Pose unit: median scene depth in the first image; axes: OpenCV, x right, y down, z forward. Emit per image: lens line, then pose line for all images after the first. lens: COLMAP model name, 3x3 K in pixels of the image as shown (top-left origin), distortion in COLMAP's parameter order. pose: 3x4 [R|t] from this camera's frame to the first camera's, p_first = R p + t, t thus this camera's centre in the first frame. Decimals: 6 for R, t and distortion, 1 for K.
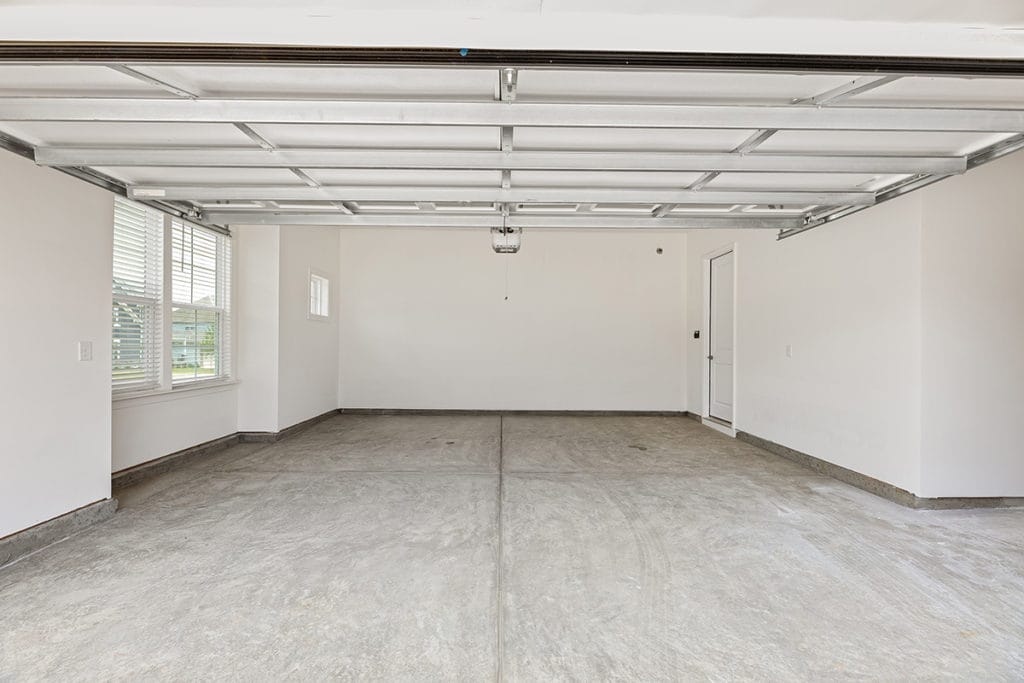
lens RADIAL K [[423.6, 0, 512.1], [0, 423.6, 342.1], [0, 0, 1]] dist [-0.003192, -0.000380]
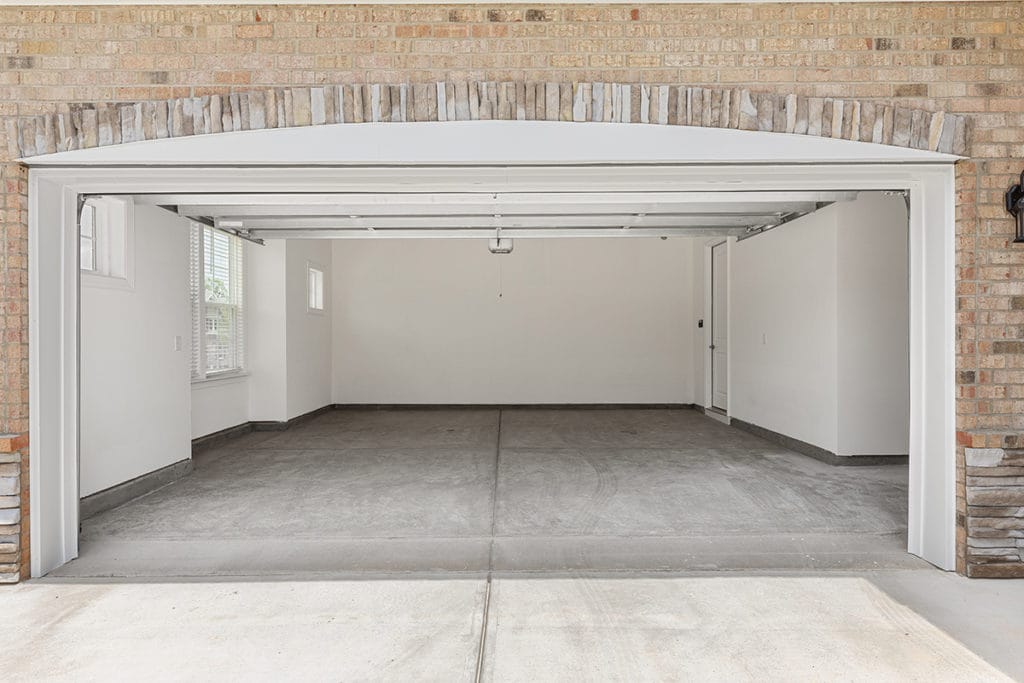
lens RADIAL K [[584.7, 0, 511.2], [0, 584.7, 339.8], [0, 0, 1]] dist [-0.002951, -0.000243]
pose [[0.999846, -0.010469, -0.014112, 0.032654], [0.010599, 0.999902, 0.009180, 0.003614], [0.014015, -0.009328, 0.999858, -0.544017]]
